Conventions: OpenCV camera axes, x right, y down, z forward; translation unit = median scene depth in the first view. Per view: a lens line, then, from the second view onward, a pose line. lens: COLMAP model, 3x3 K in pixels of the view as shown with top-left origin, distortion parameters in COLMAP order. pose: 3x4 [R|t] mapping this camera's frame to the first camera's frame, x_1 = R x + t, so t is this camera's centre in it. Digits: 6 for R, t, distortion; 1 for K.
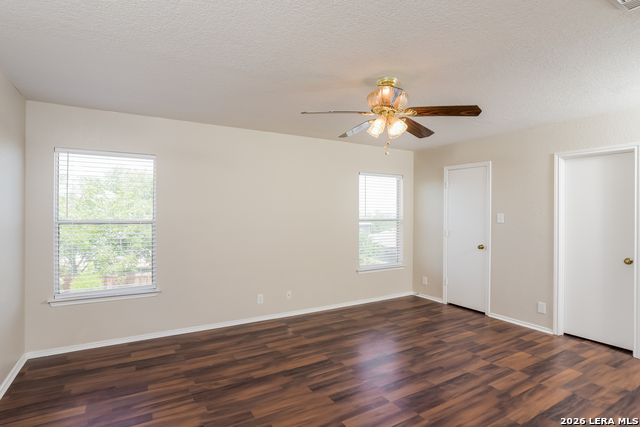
lens RADIAL K [[327.4, 0, 320.0], [0, 327.4, 213.5], [0, 0, 1]] dist [-0.003902, -0.000710]
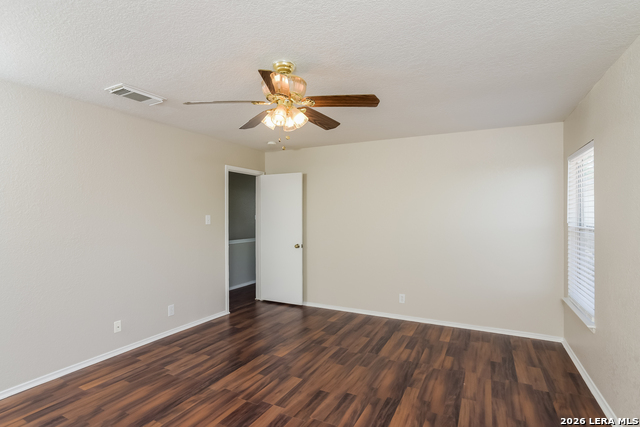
lens RADIAL K [[327.4, 0, 320.0], [0, 327.4, 213.5], [0, 0, 1]] dist [-0.003902, -0.000710]
pose [[-0.847603, -0.008887, -0.530556, 0.581495], [-0.008419, 0.999959, -0.003299, -0.025152], [0.530564, 0.001671, -0.847643, 1.754884]]
